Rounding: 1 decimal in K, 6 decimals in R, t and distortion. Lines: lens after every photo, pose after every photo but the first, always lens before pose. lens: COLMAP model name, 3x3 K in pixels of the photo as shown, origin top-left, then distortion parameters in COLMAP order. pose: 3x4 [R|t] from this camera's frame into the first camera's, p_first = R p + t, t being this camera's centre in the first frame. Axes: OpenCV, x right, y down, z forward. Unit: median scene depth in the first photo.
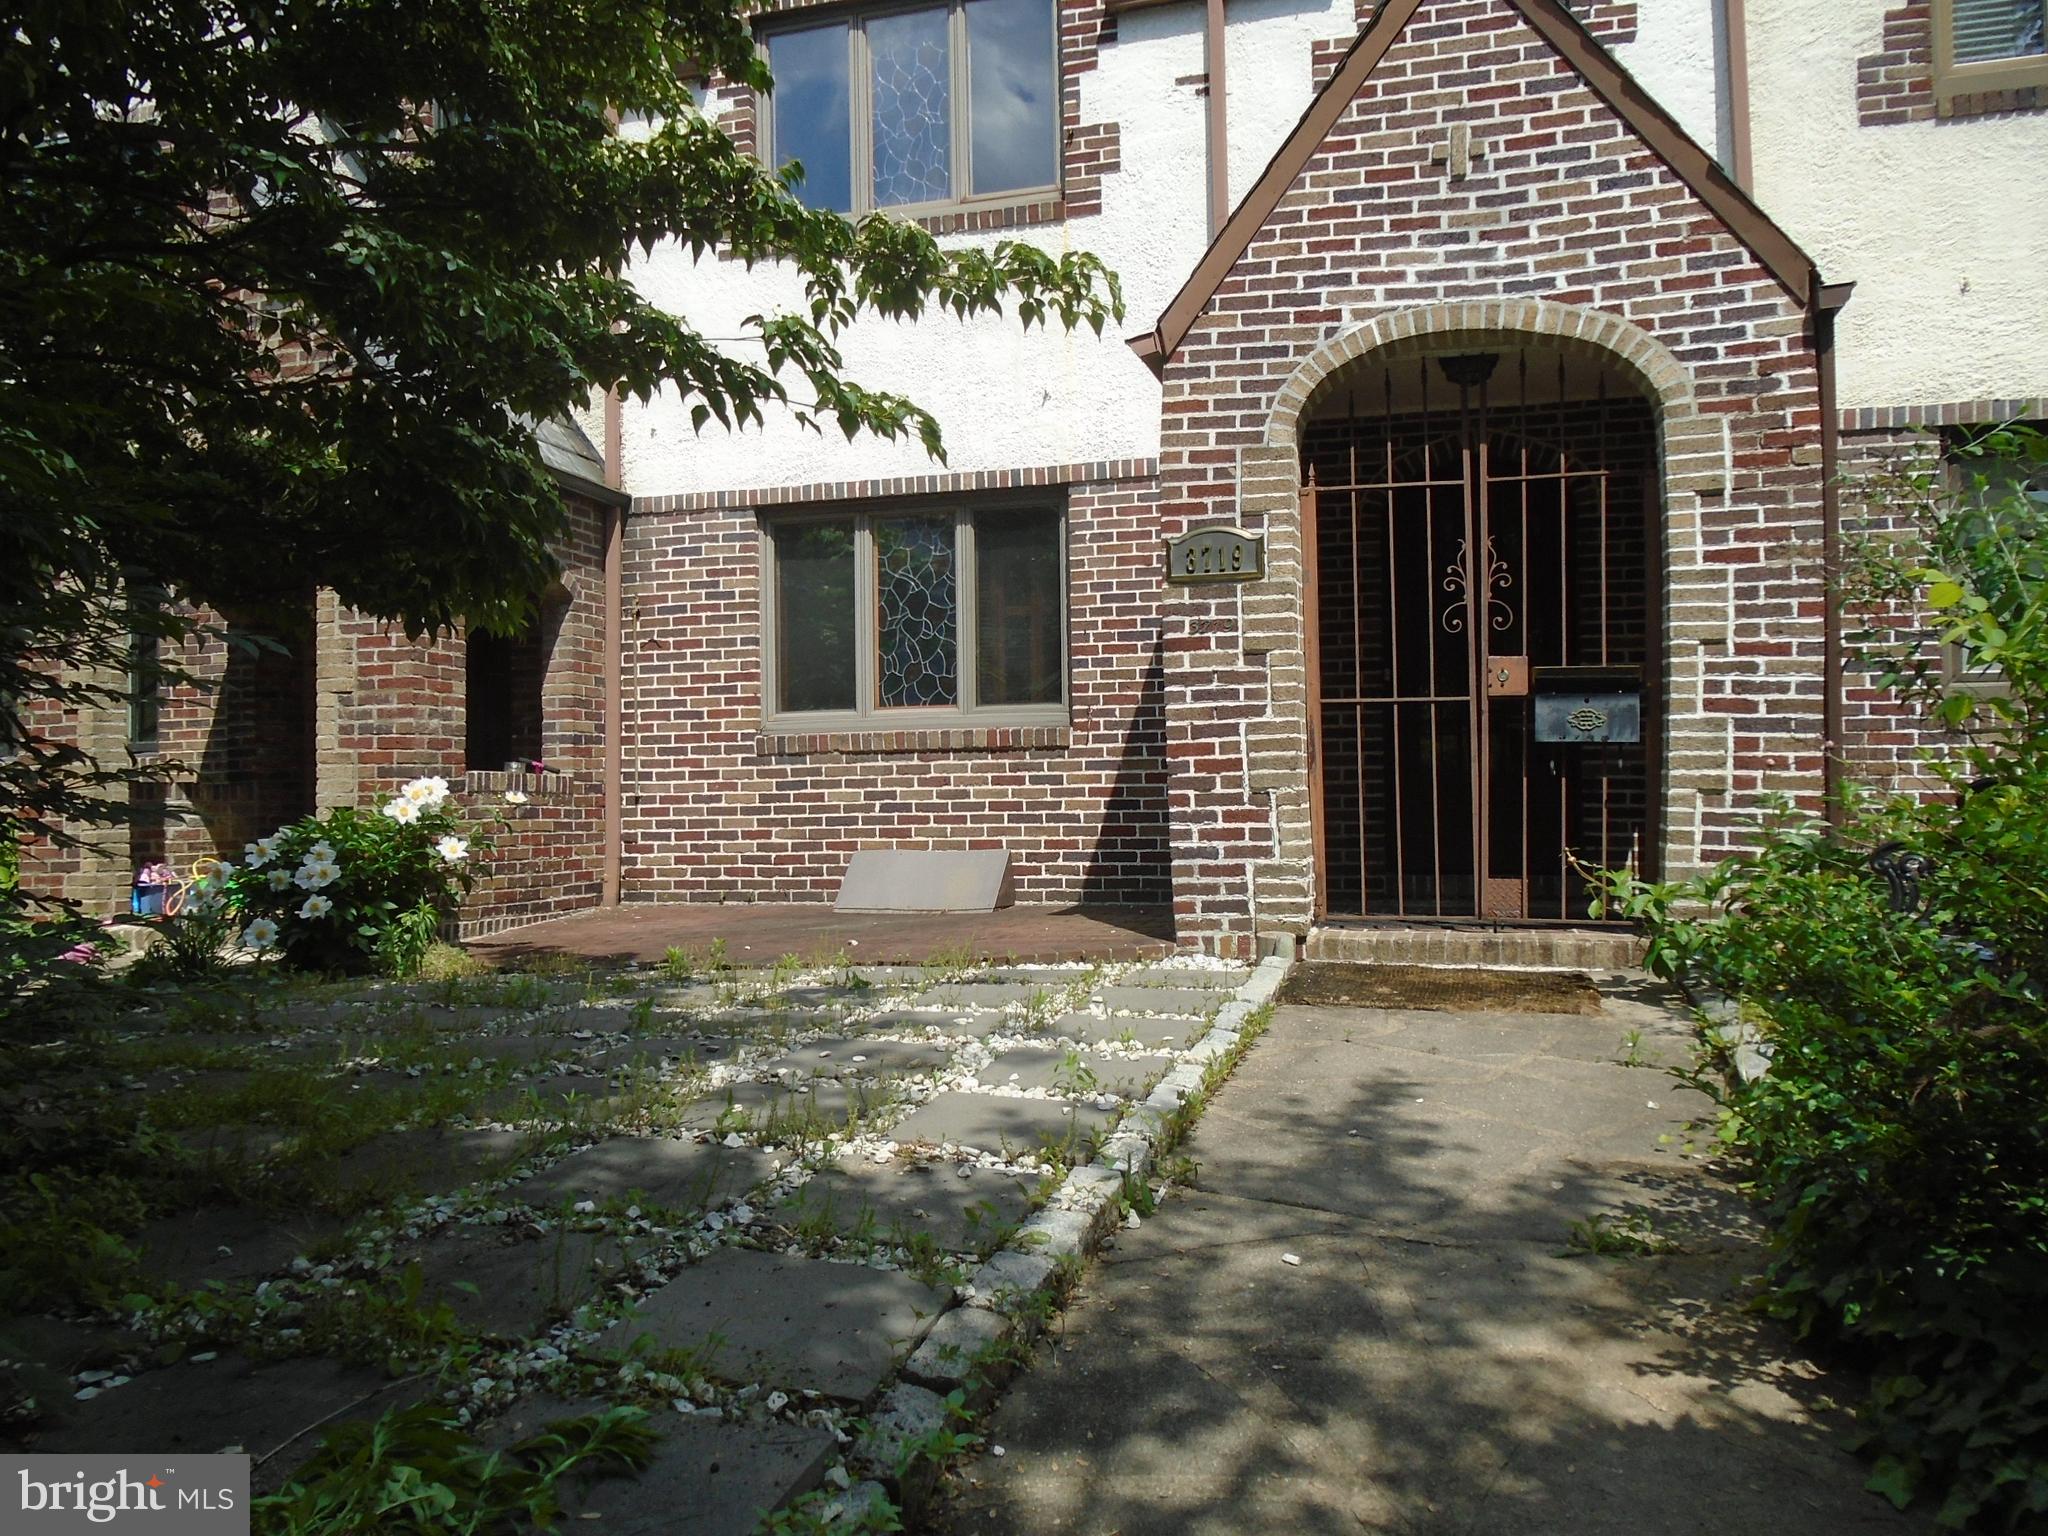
lens RADIAL K [[1580.6, 0, 1042.7], [0, 1580.6, 747.3], [0, 0, 1]] dist [-0.009042, 0.002661]
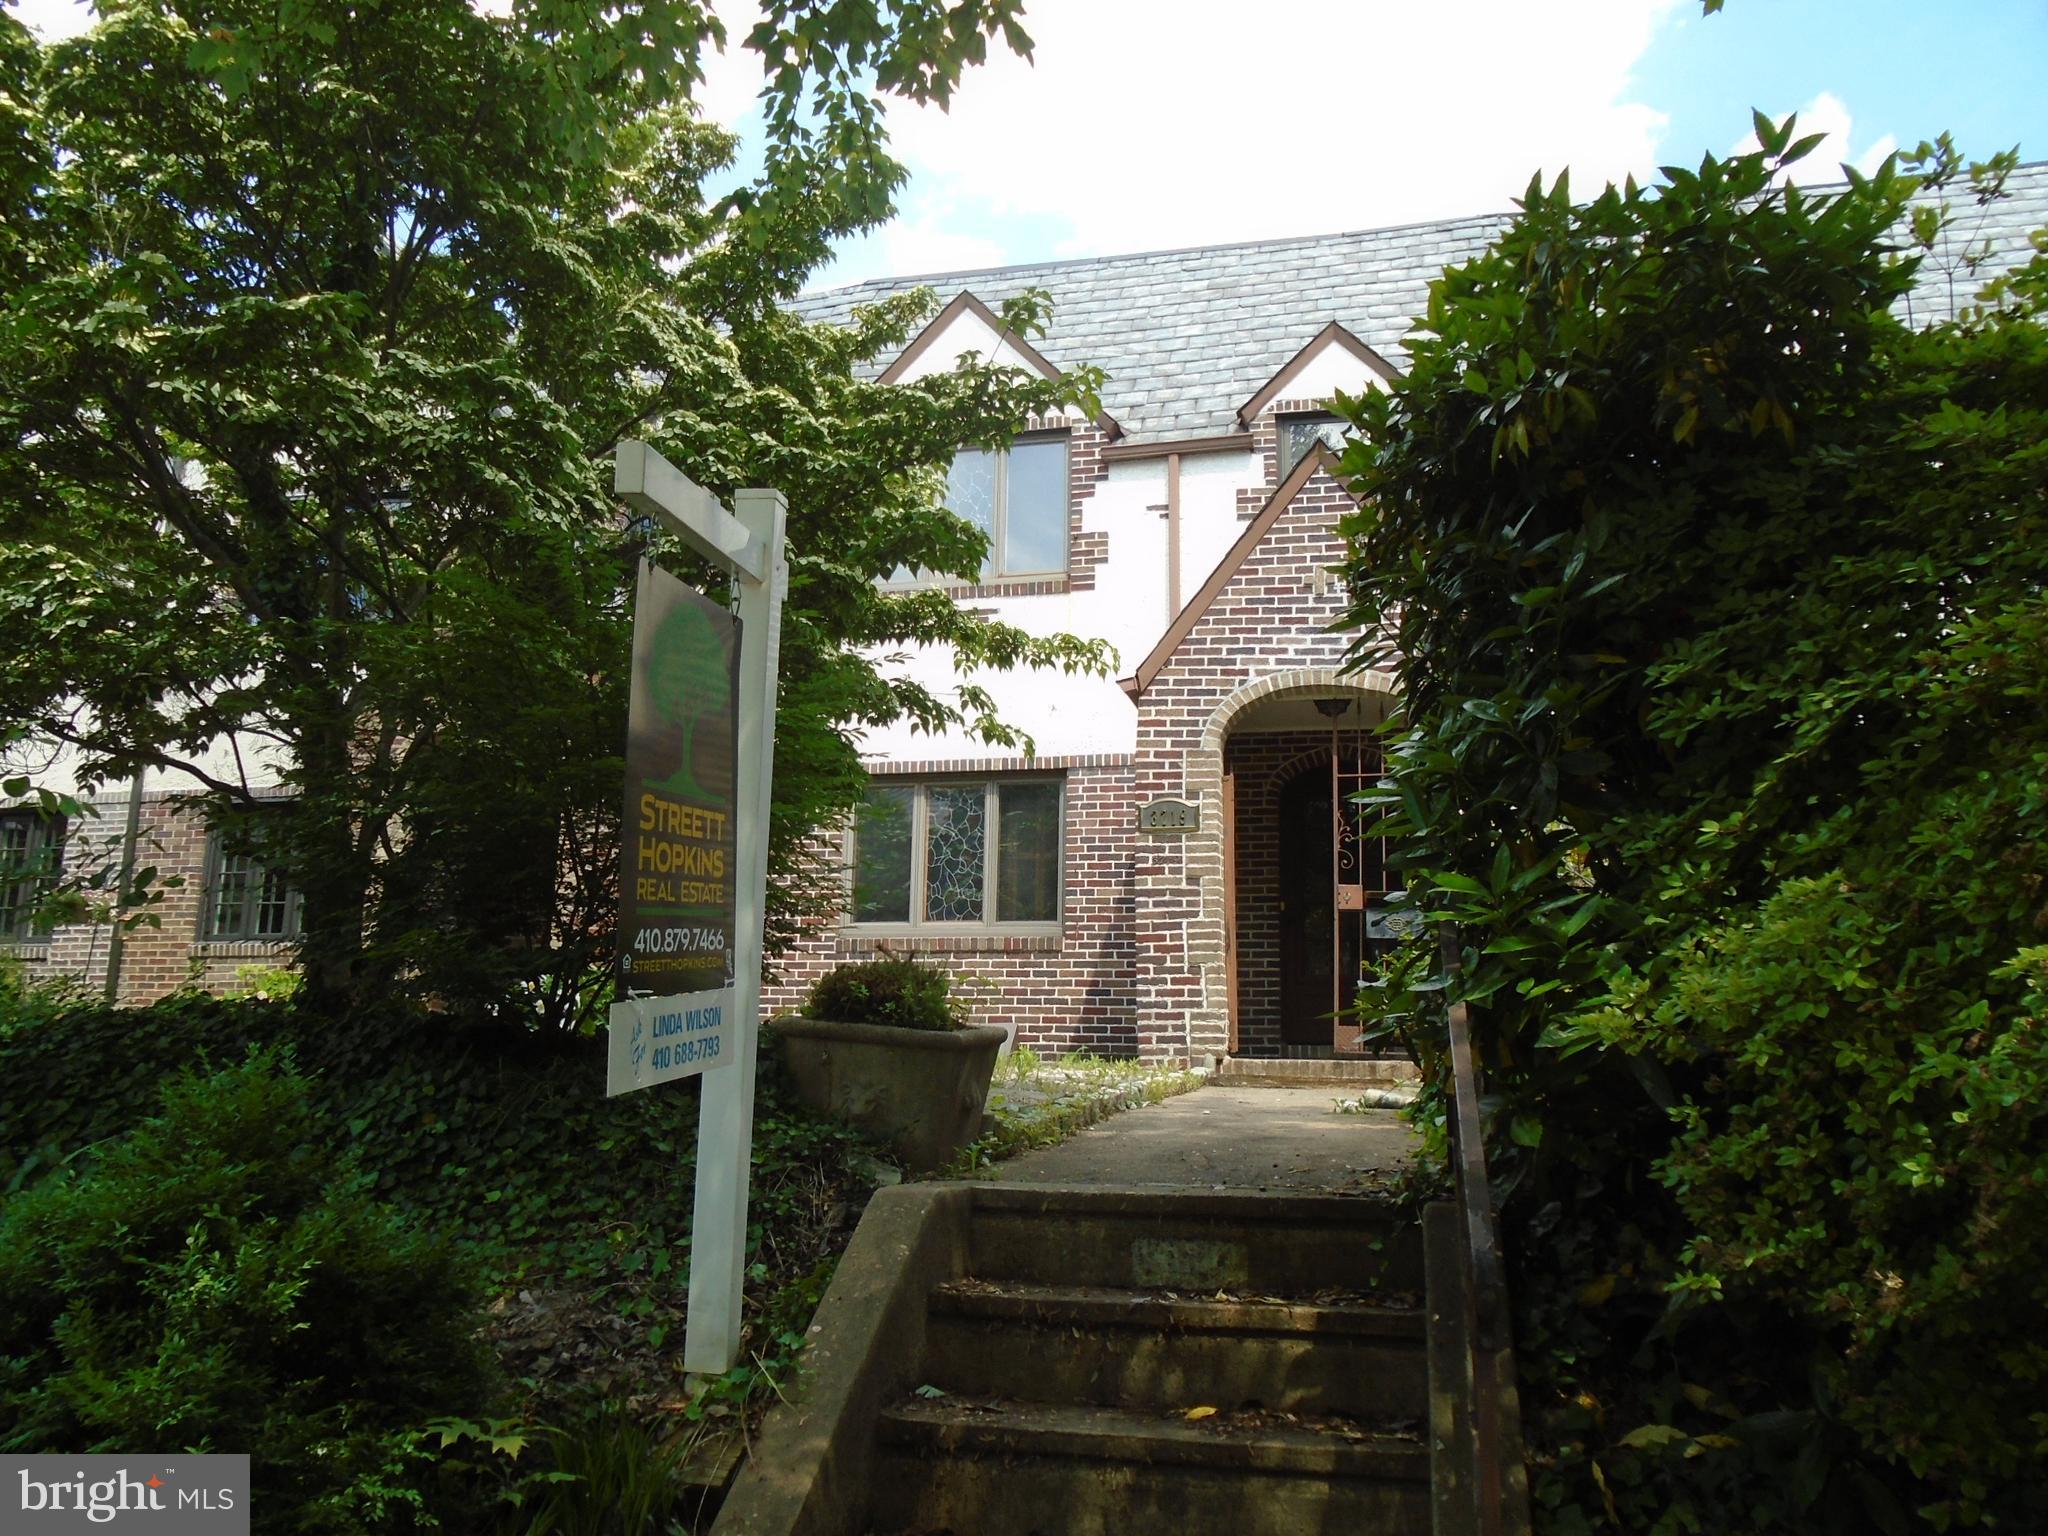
lens RADIAL K [[1580.6, 0, 1025.6], [0, 1580.6, 781.7], [0, 0, 1]] dist [-0.009042, 0.002661]
pose [[0.999066, 0.036011, 0.023899, -0.074858], [-0.031836, 0.987154, -0.156570, 0.098695], [-0.029230, 0.155663, 0.987378, -0.575917]]
